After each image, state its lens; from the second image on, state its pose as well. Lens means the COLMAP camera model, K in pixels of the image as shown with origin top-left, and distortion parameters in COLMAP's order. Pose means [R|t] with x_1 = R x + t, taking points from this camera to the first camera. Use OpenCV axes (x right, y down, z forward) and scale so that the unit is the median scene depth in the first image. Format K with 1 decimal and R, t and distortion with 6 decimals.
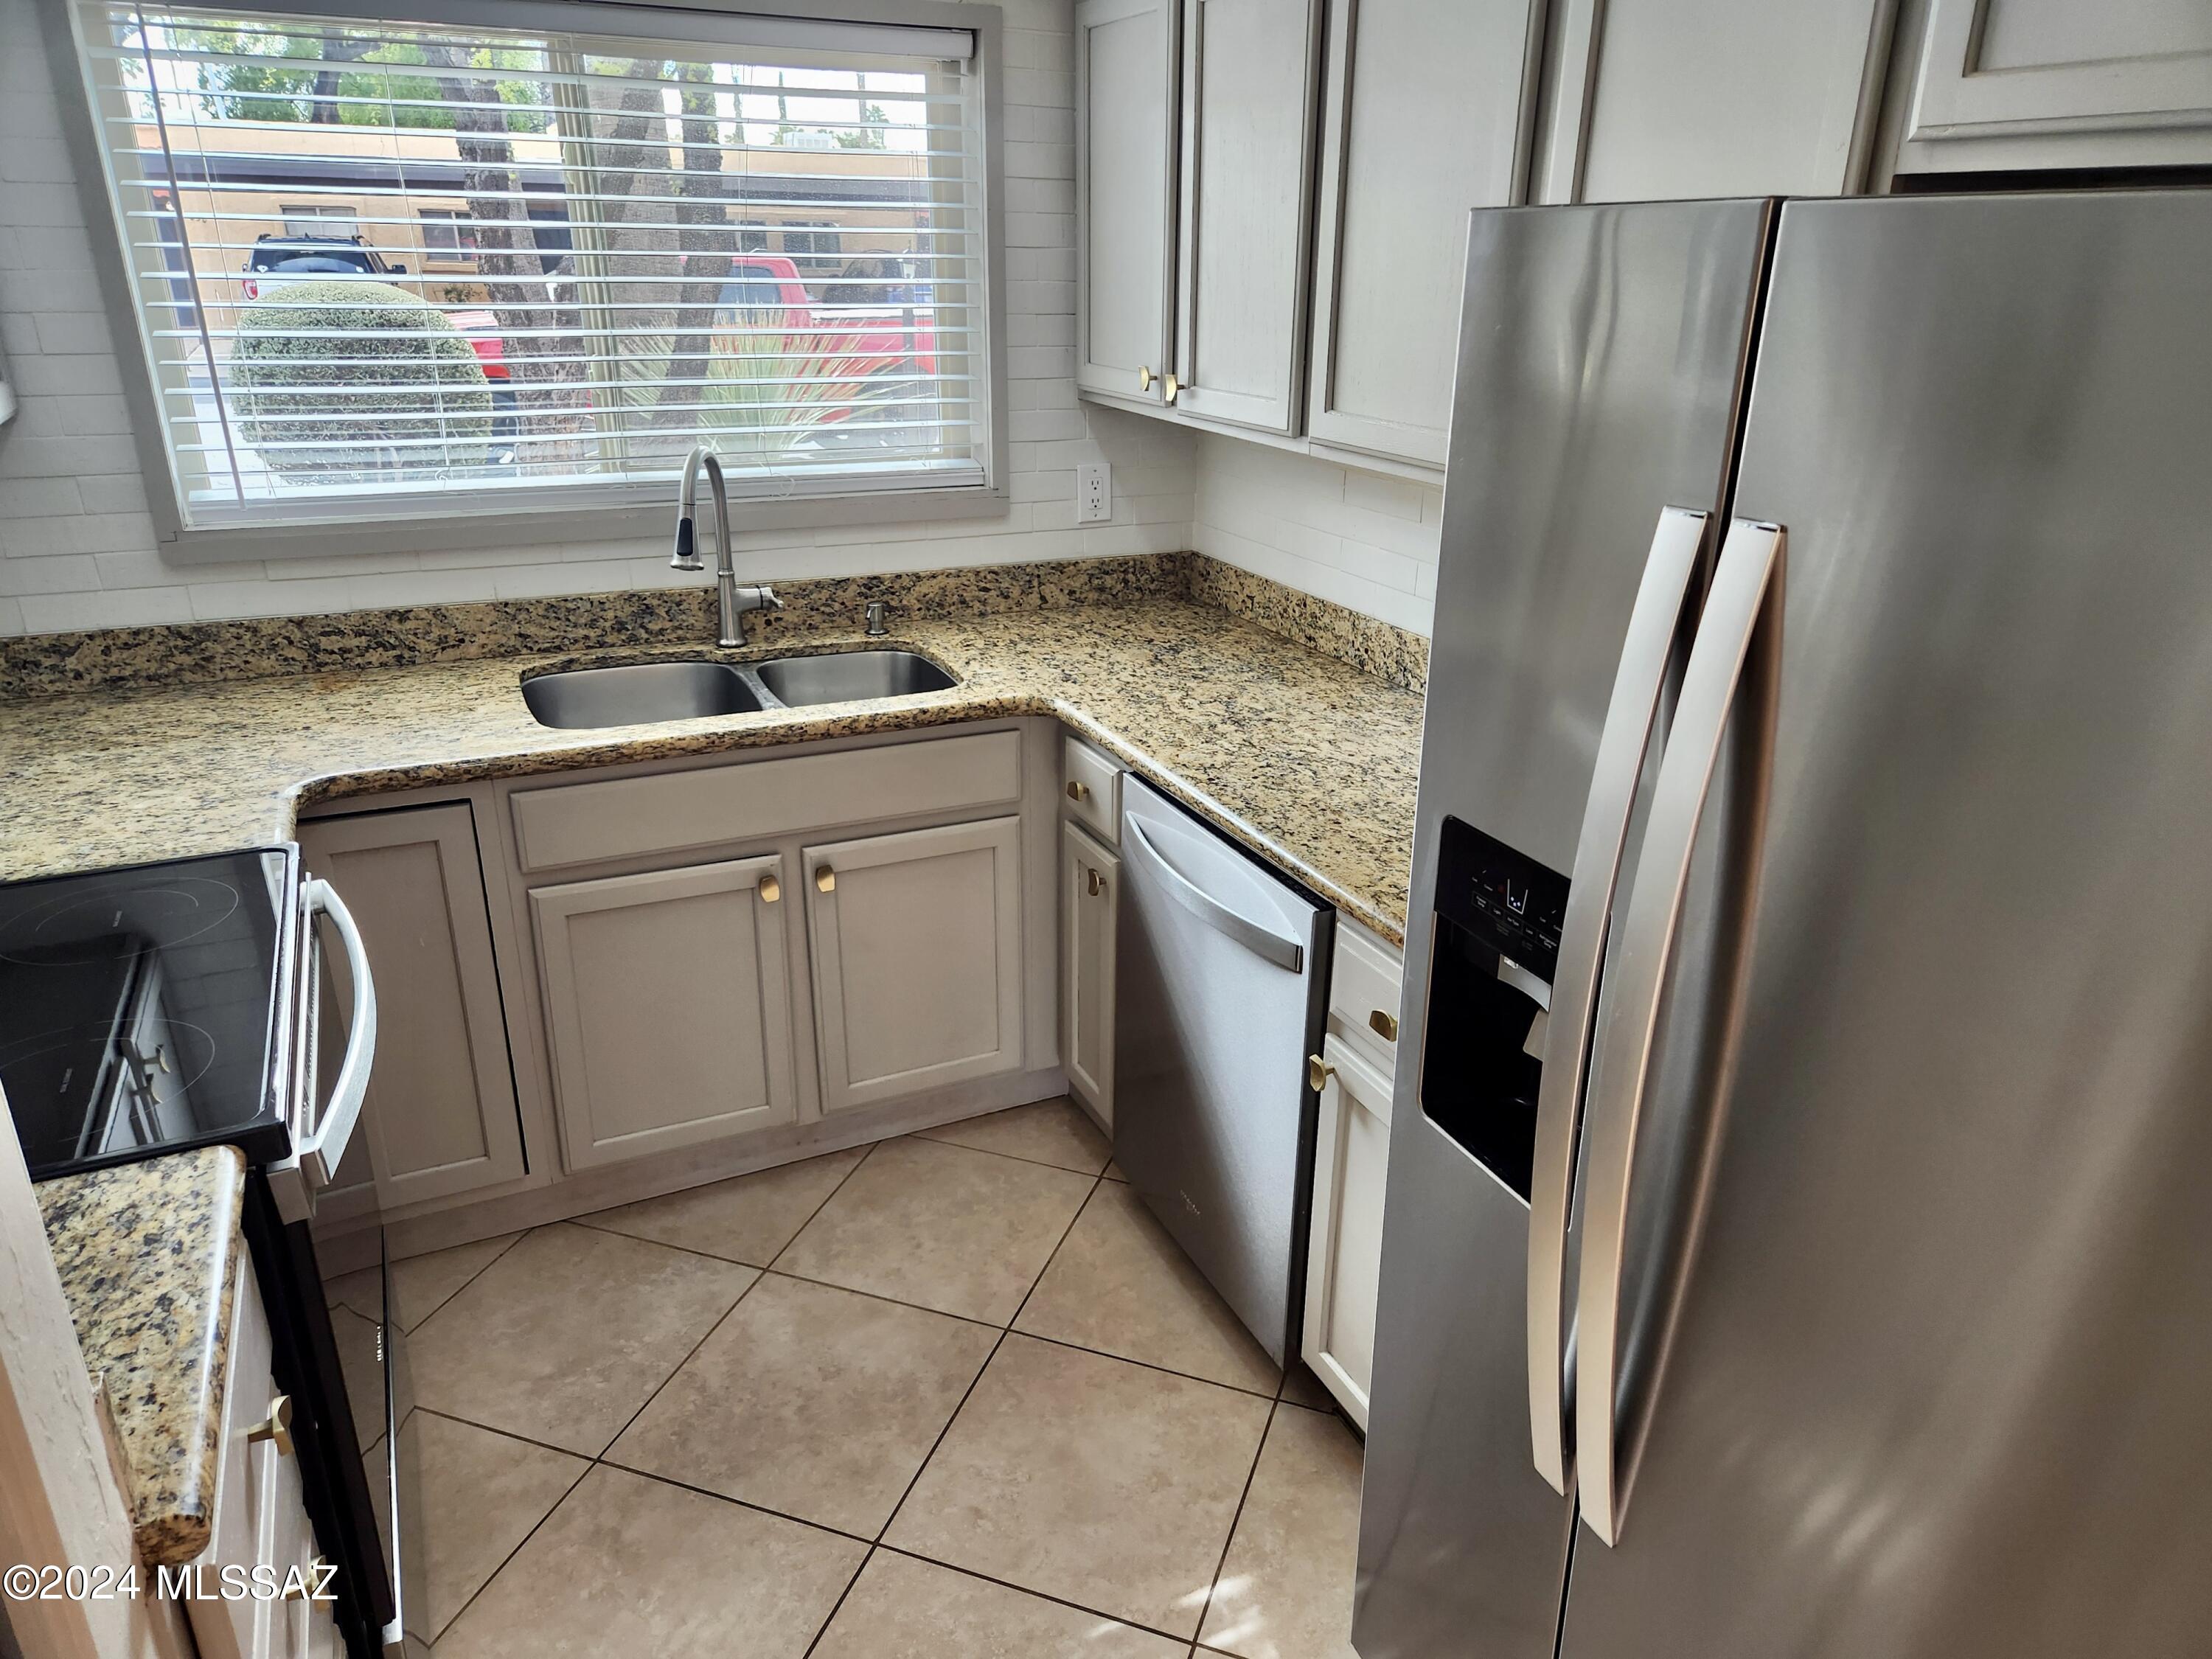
lens RADIAL K [[1486.3, 0, 1149.3], [0, 1486.3, 843.8], [0, 0, 1]] dist [0.077842, -0.061314]
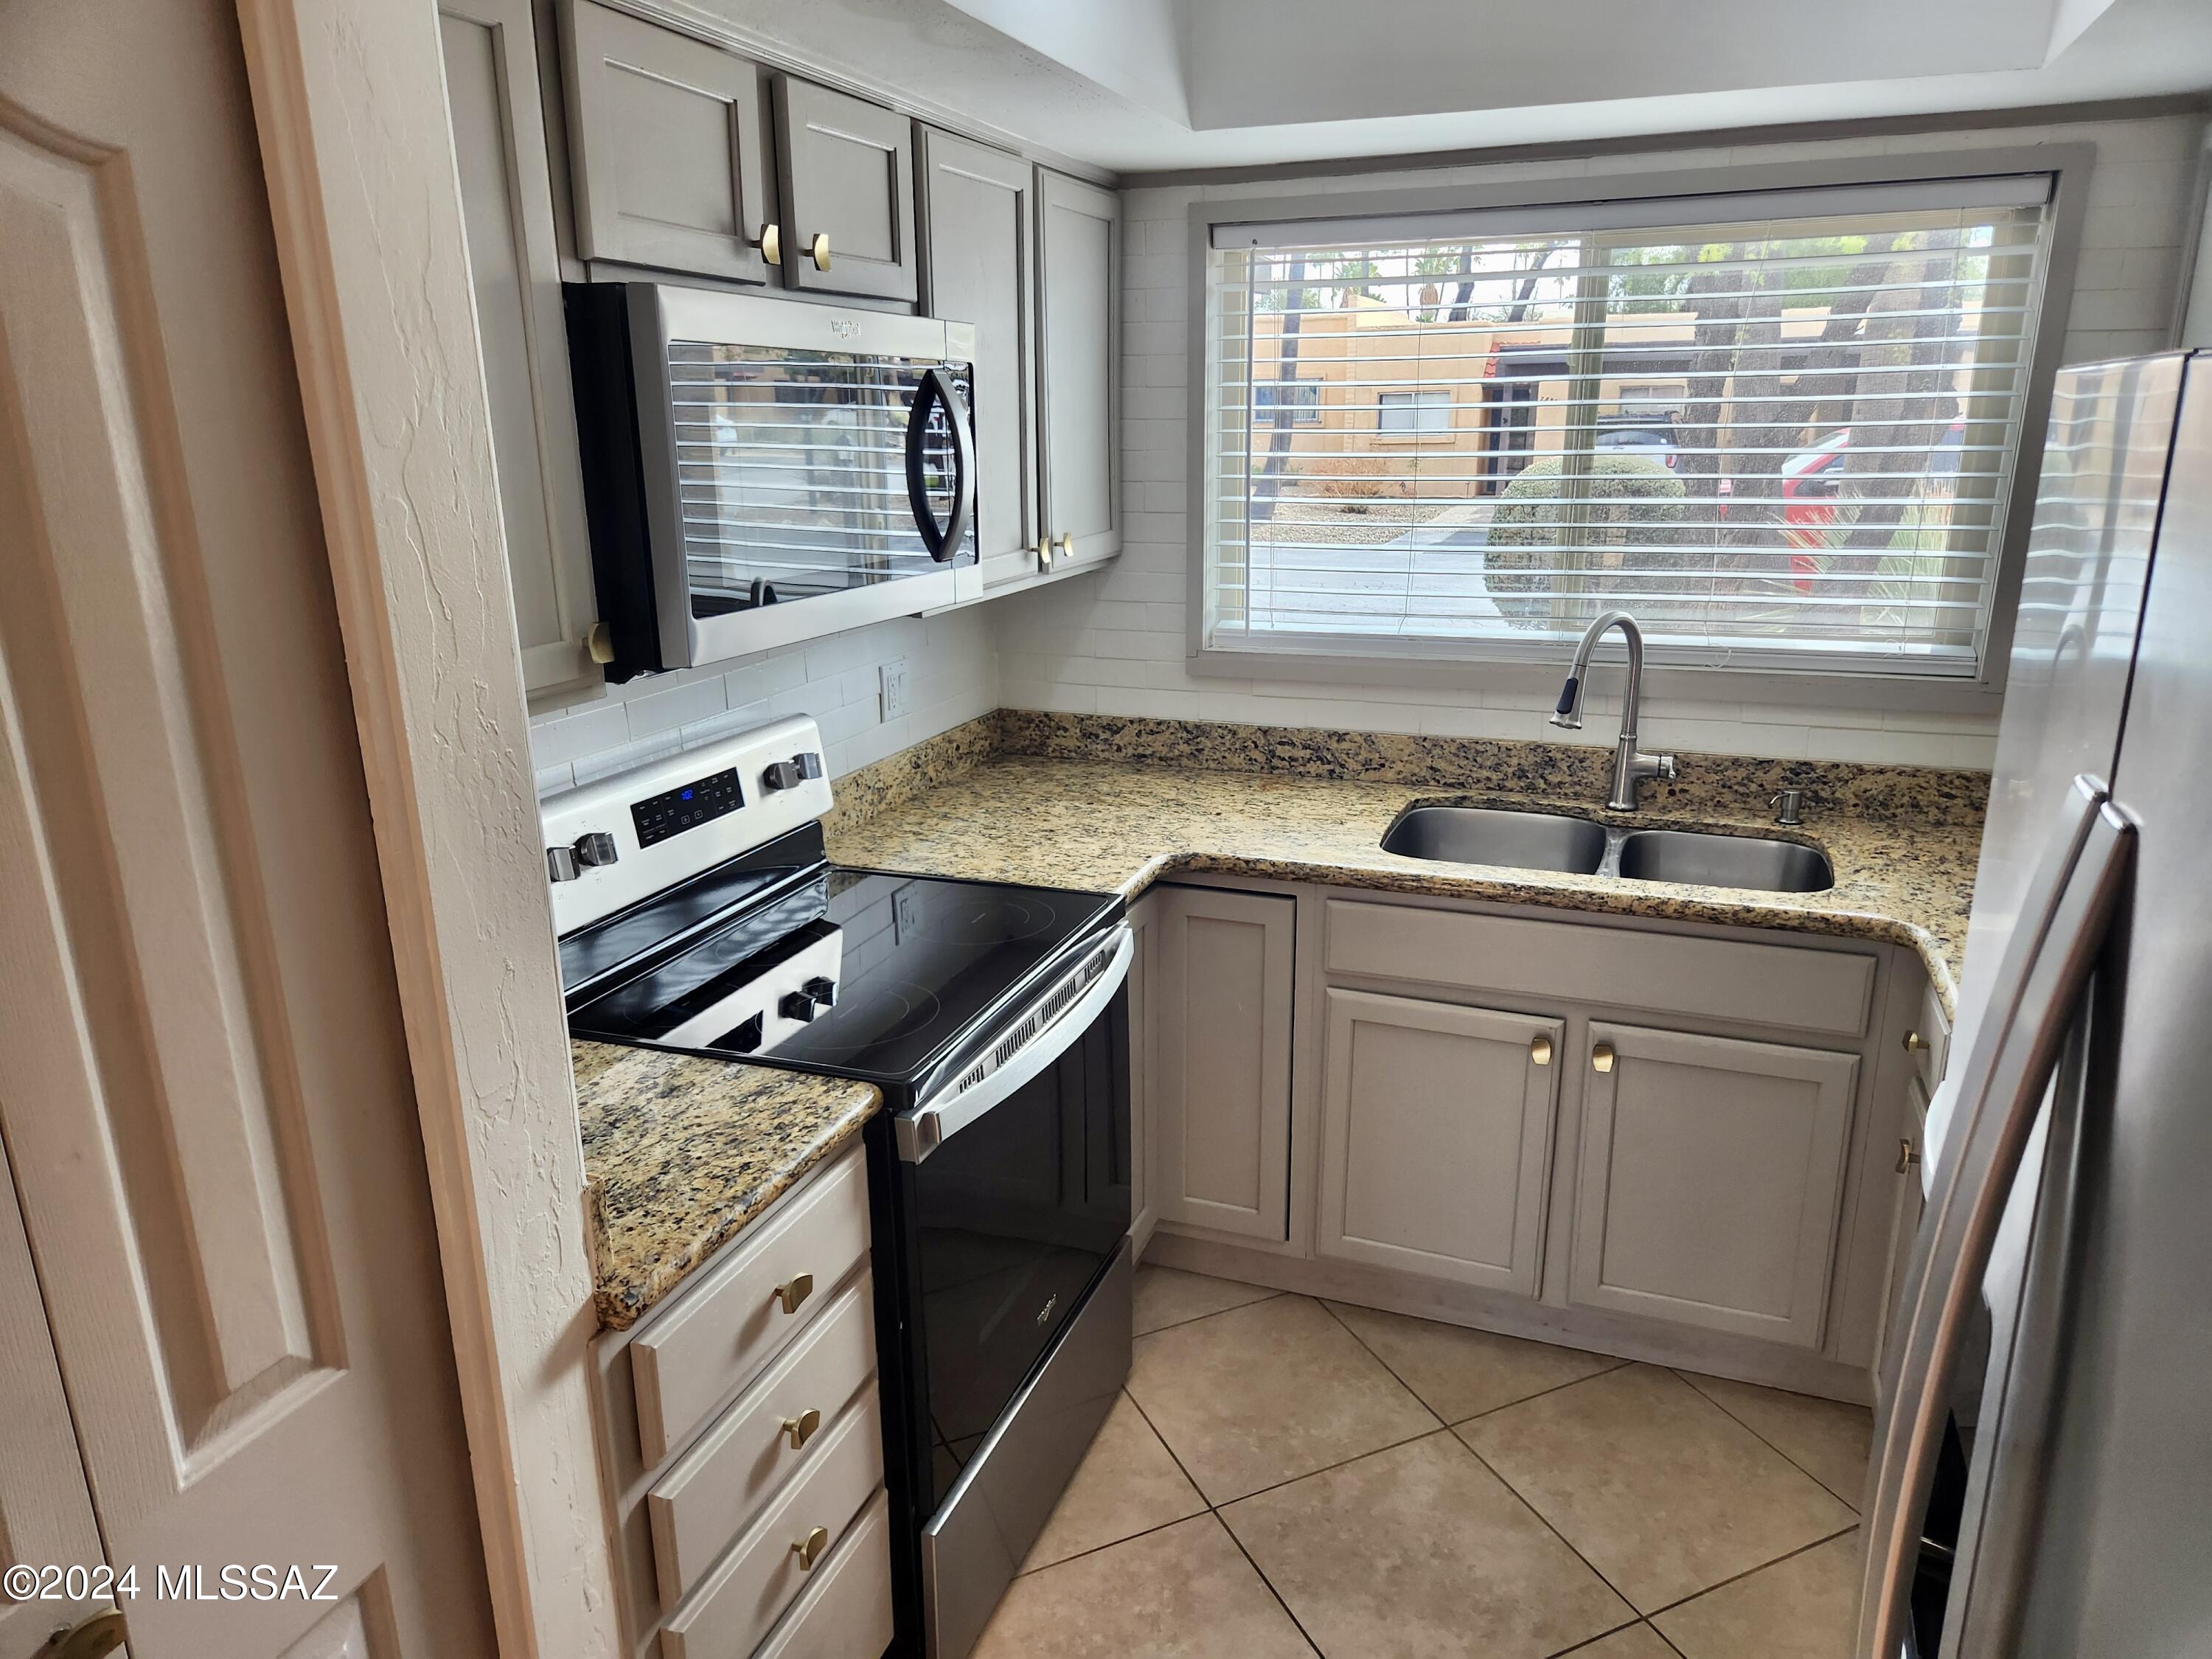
lens RADIAL K [[1486.3, 0, 1112.0], [0, 1486.3, 850.1], [0, 0, 1]] dist [0.077842, -0.061314]
pose [[0.693601, 0.185983, -0.695937, 0.202767], [-0.253399, 0.967343, 0.005965, -0.030618], [0.674320, 0.172212, 0.718078, 0.078772]]
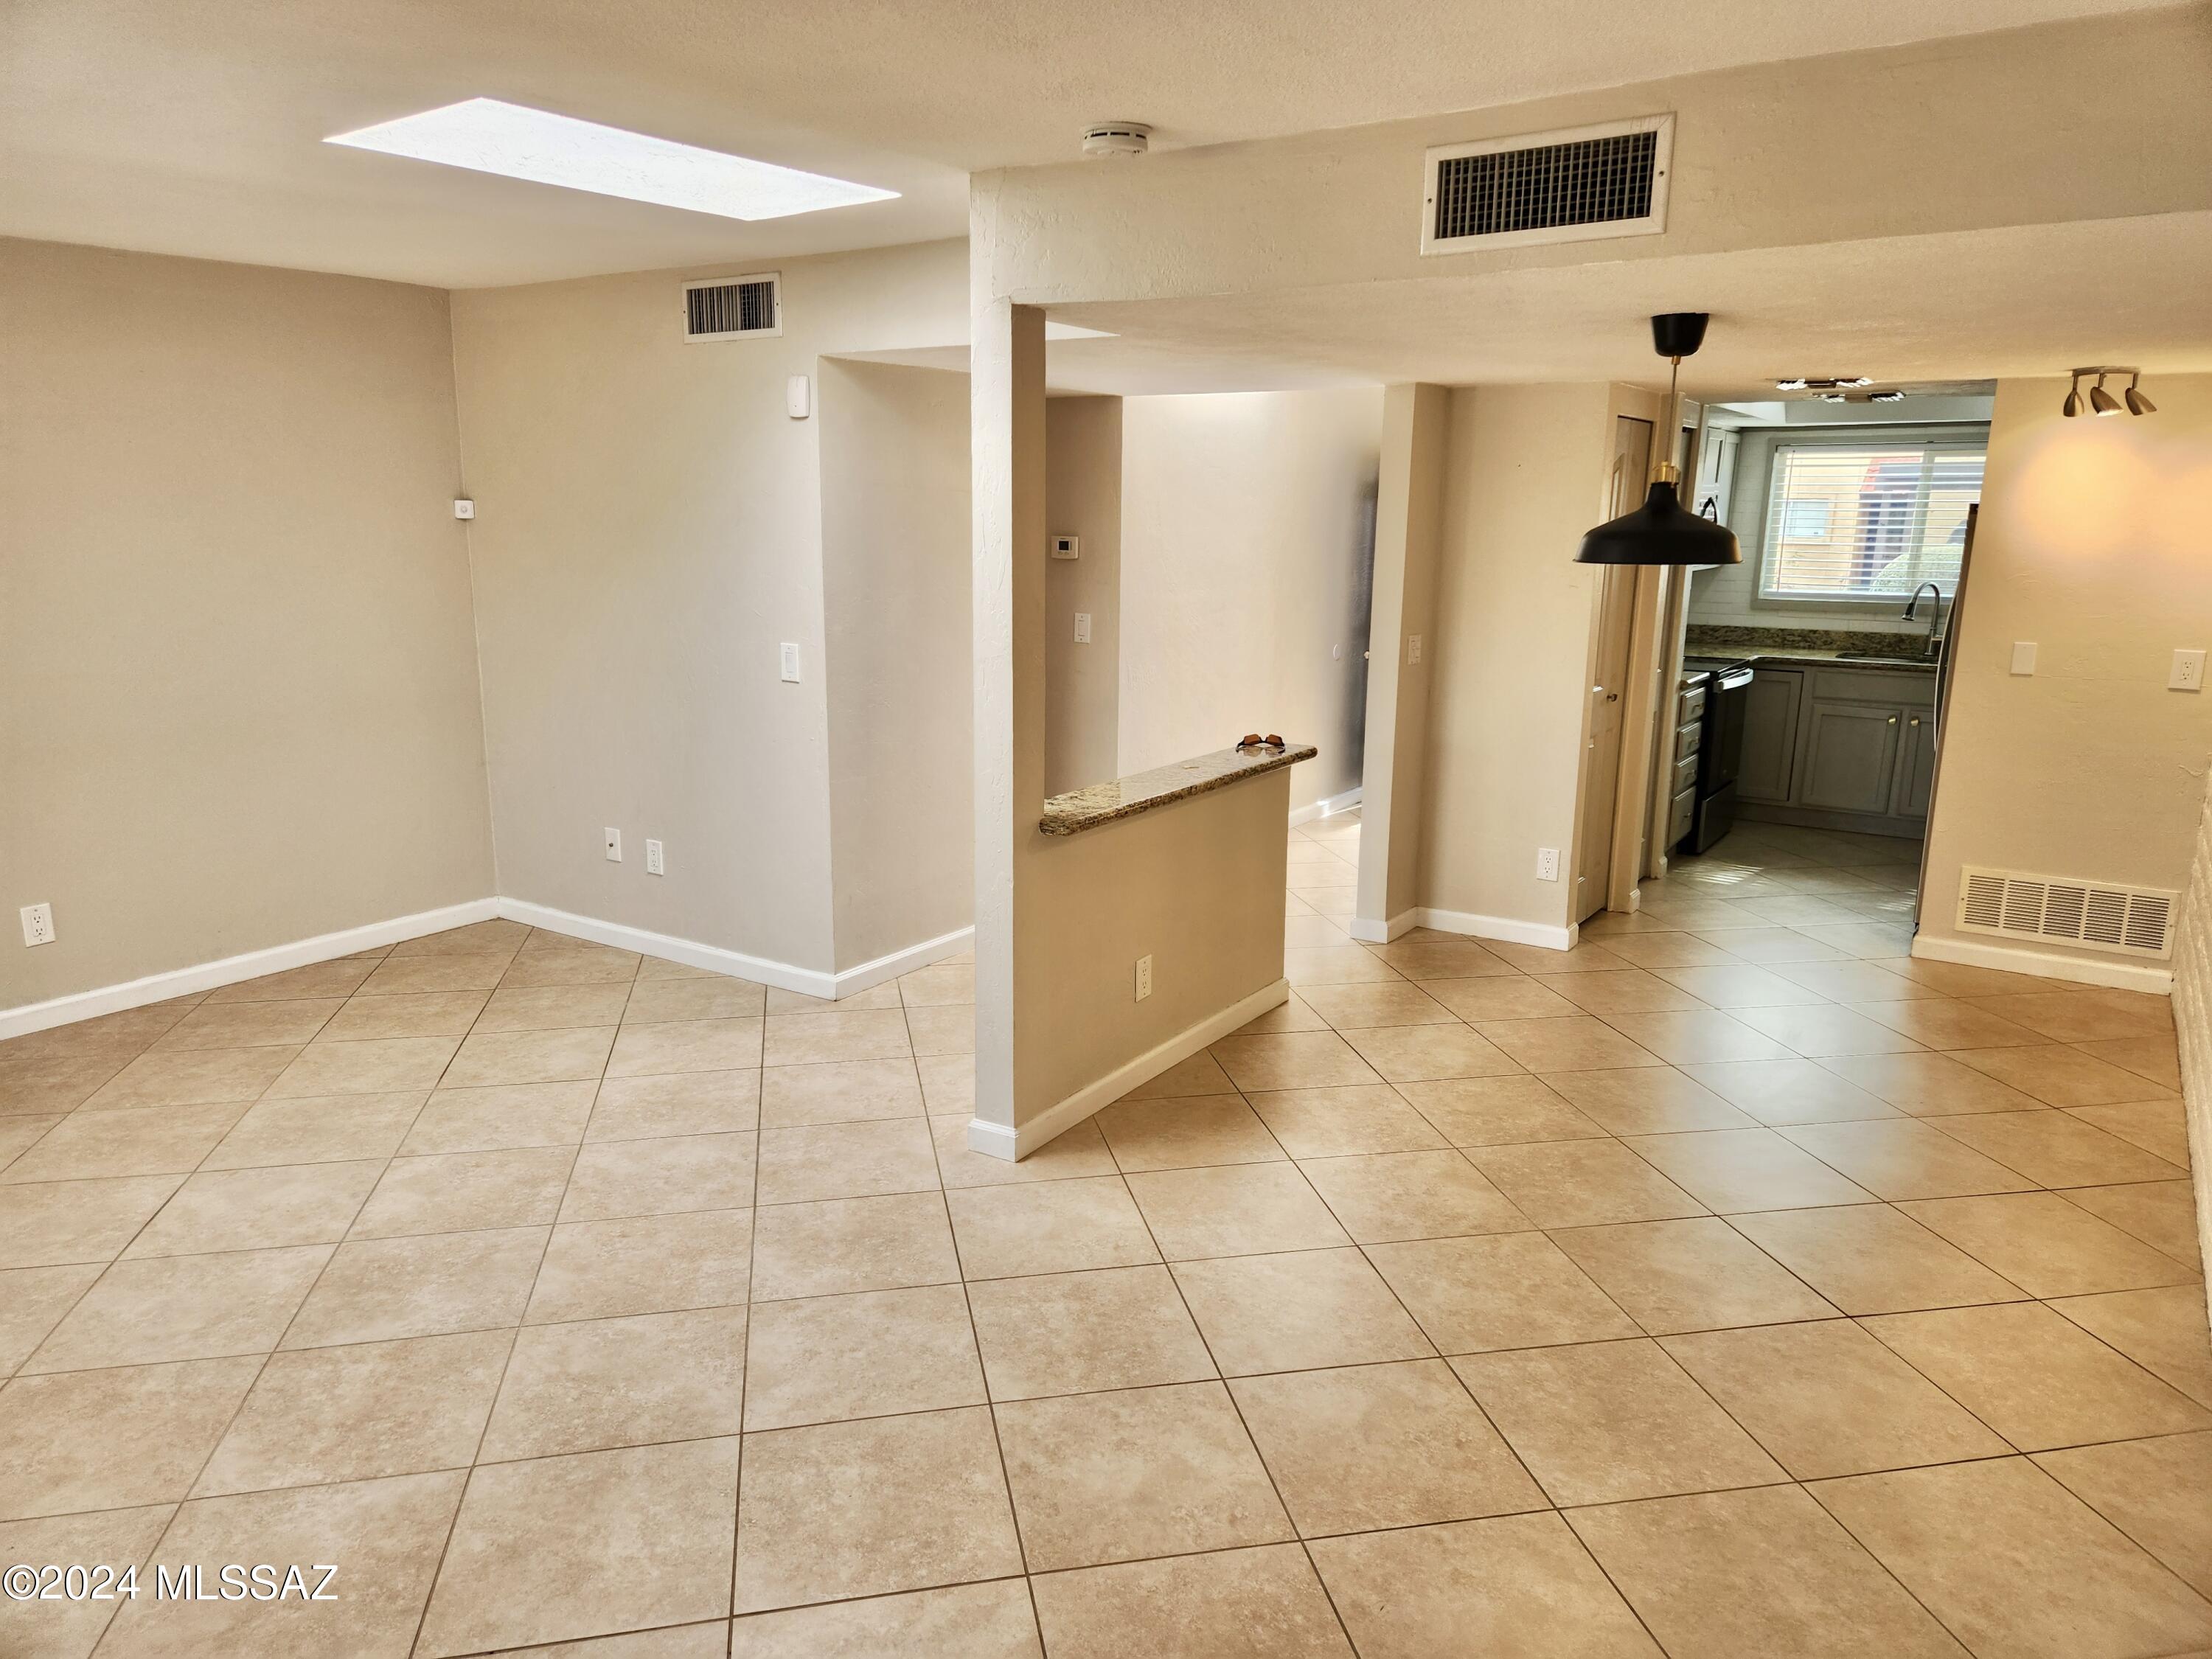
lens RADIAL K [[1486.3, 0, 1090.2], [0, 1486.3, 830.7], [0, 0, 1]] dist [0.077842, -0.061314]
pose [[0.514542, 0.174068, -0.839611, 1.435202], [-0.325391, 0.945574, -0.003375, 0.742121], [0.793327, 0.274938, 0.543177, -1.771340]]
